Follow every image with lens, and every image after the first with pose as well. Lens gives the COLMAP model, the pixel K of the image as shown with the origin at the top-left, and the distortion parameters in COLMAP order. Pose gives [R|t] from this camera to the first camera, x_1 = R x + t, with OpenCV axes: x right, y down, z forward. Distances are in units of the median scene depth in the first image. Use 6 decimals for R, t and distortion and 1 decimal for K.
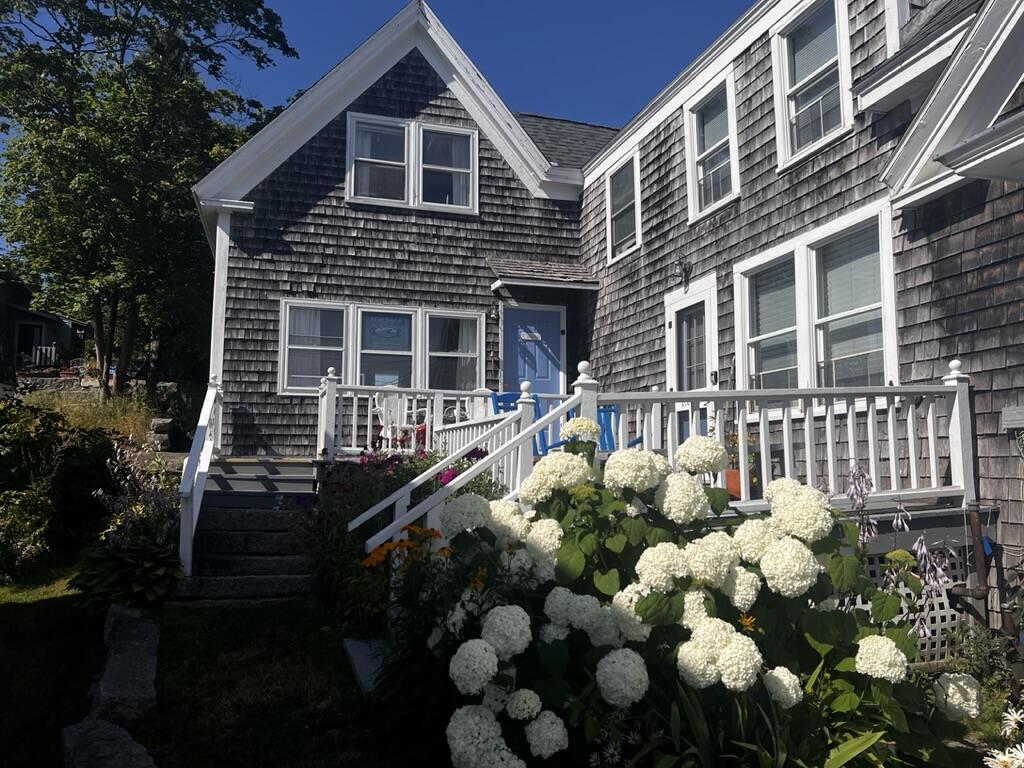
lens RADIAL K [[757.2, 0, 517.8], [0, 757.2, 398.0], [0, 0, 1]] dist [0.049706, -0.050462]
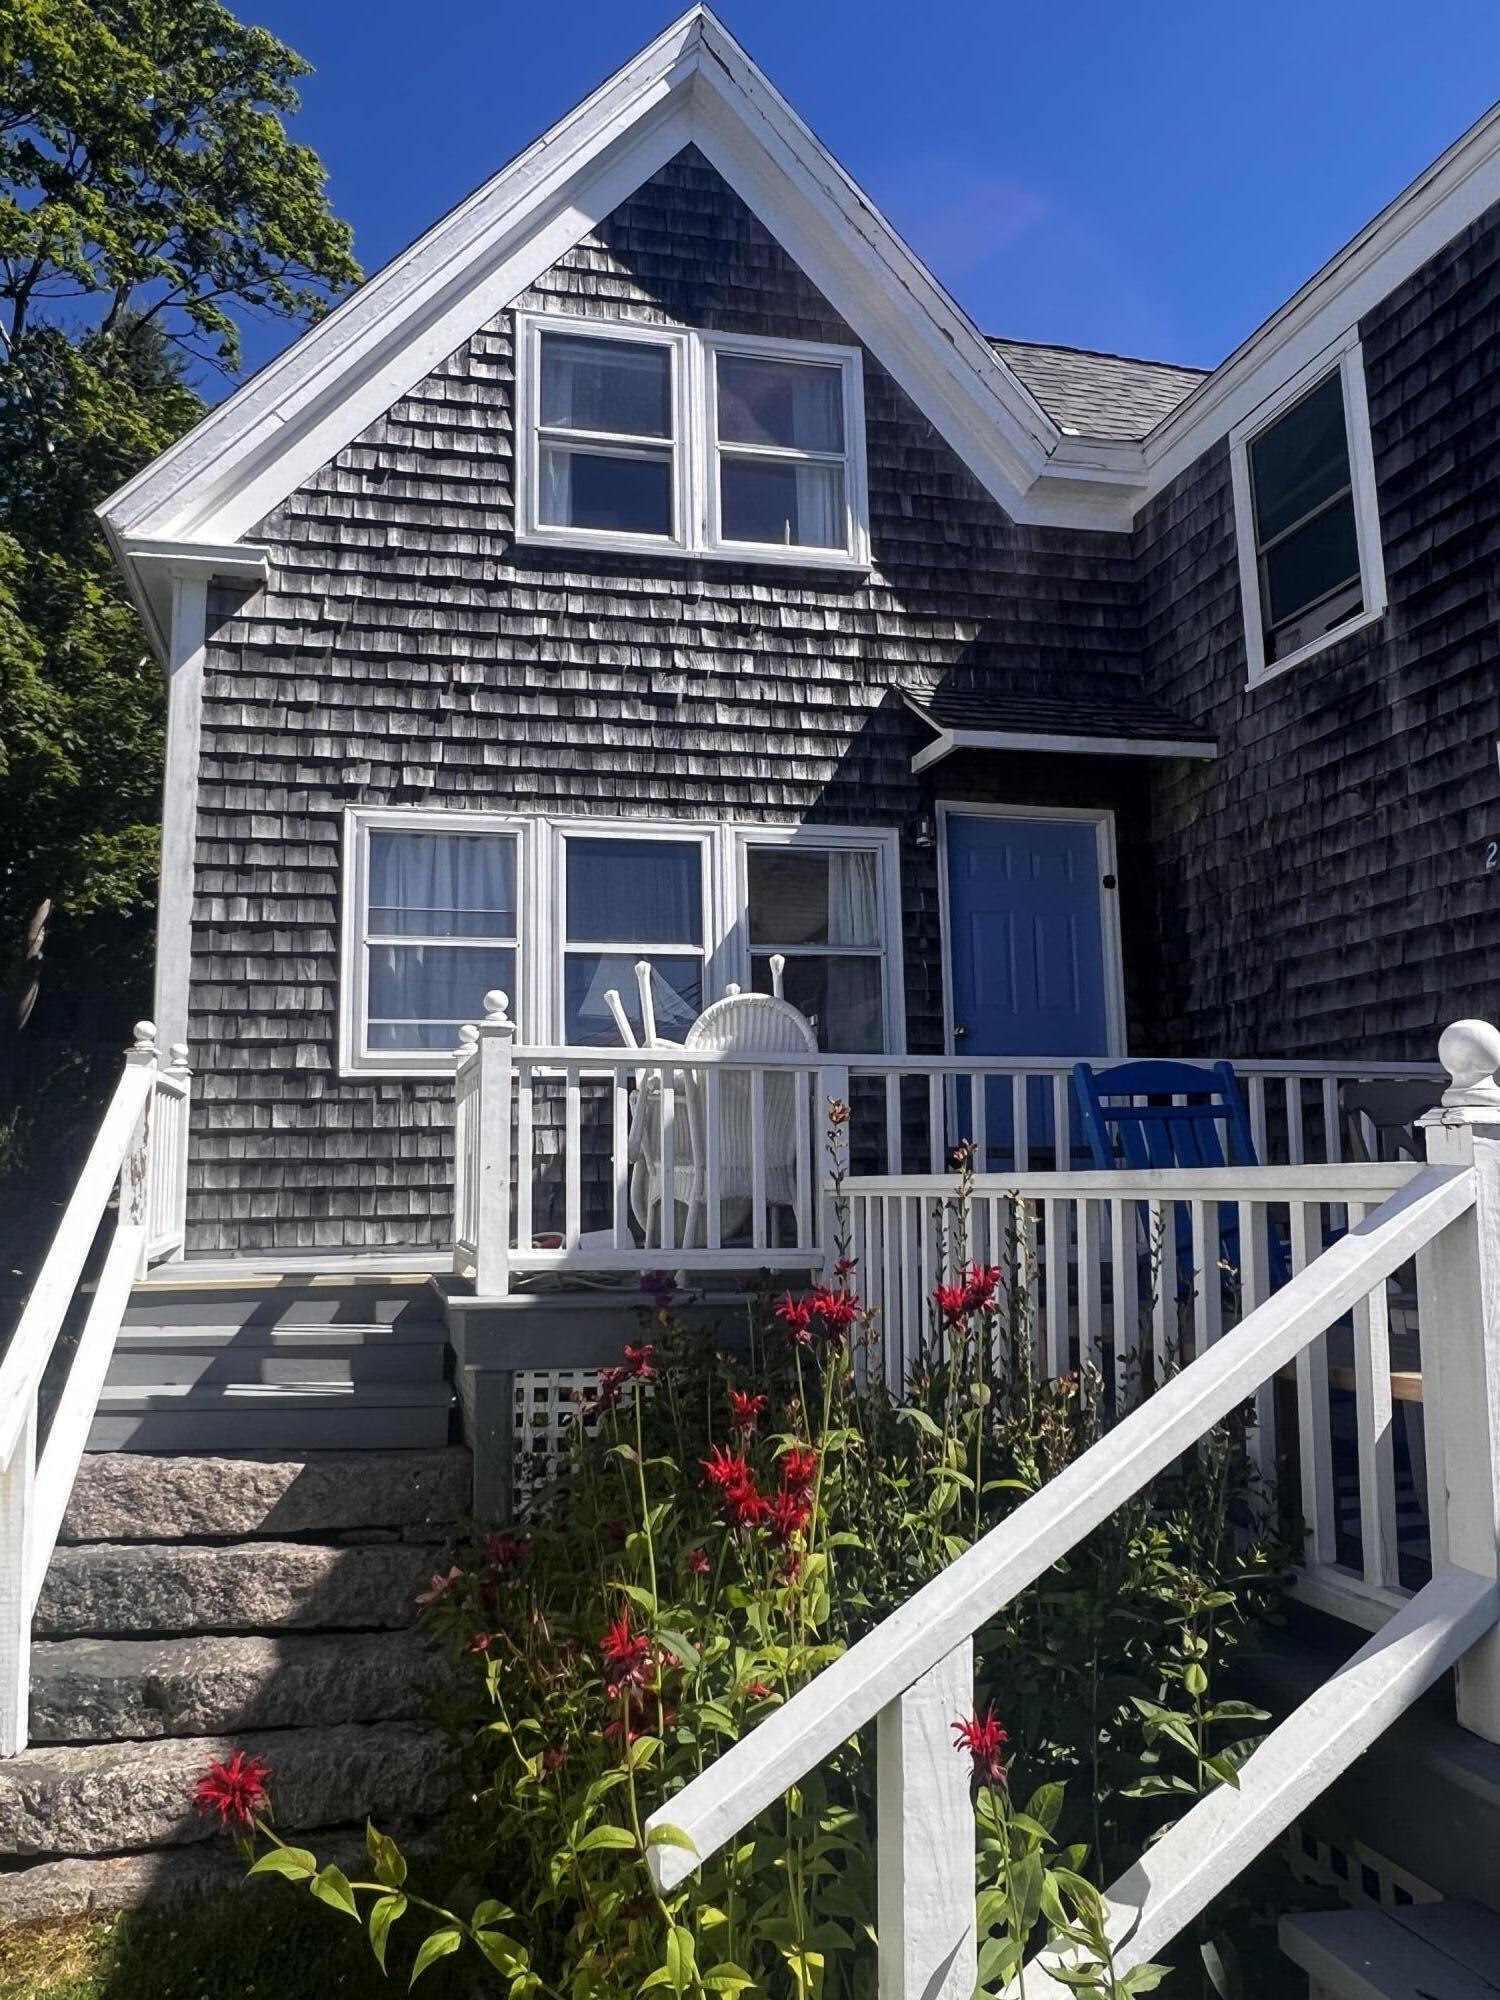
lens RADIAL K [[1507.2, 0, 750.9], [0, 1507.2, 980.7], [0, 0, 1]] dist [-0.006668, 0.029401]
pose [[0.998165, -0.026348, -0.054513, -0.082320], [0.023792, 0.998611, -0.047005, -0.010880], [0.055676, 0.045622, 0.997406, 0.299814]]
